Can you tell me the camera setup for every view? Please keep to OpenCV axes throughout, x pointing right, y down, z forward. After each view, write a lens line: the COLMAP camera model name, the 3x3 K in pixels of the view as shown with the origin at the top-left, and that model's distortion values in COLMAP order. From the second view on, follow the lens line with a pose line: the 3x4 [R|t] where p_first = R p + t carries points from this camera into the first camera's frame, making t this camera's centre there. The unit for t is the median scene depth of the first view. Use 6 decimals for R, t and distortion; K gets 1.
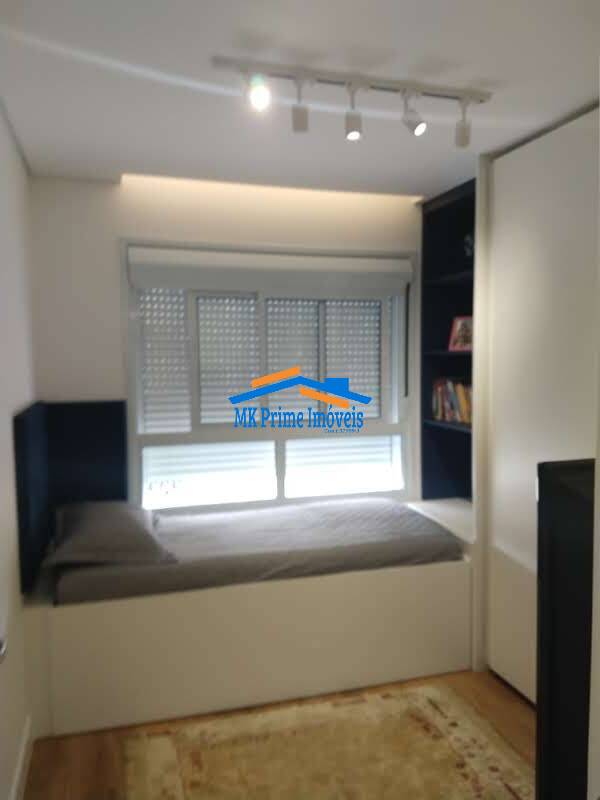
lens RADIAL K [[613.3, 0, 298.4], [0, 613.3, 395.8], [0, 0, 1]] dist [0.222956, -0.384745]
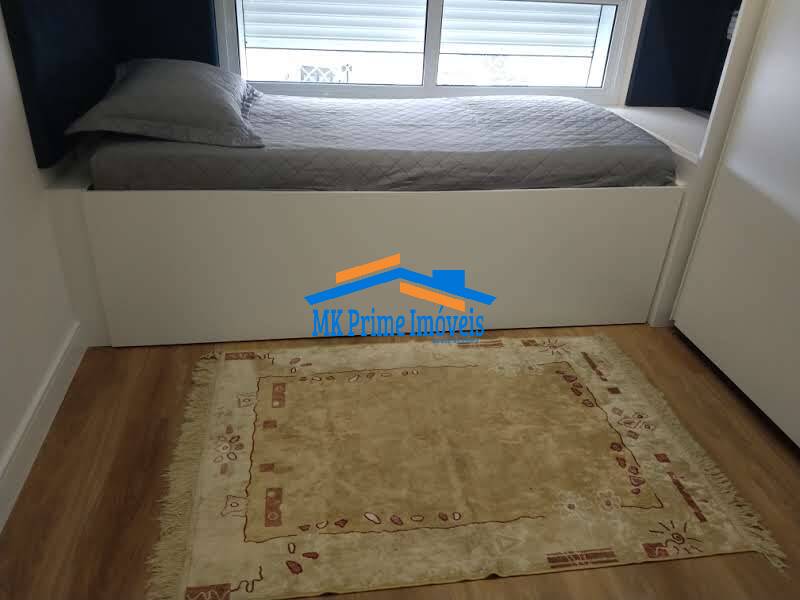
lens RADIAL K [[612.7, 0, 382.0], [0, 612.7, 323.6], [0, 0, 1]] dist [0.209840, -0.393590]
pose [[0.988337, 0.114460, -0.100442, 0.032172], [-0.055554, 0.885130, 0.462017, 0.104770], [0.141786, -0.451048, 0.881165, 0.303533]]
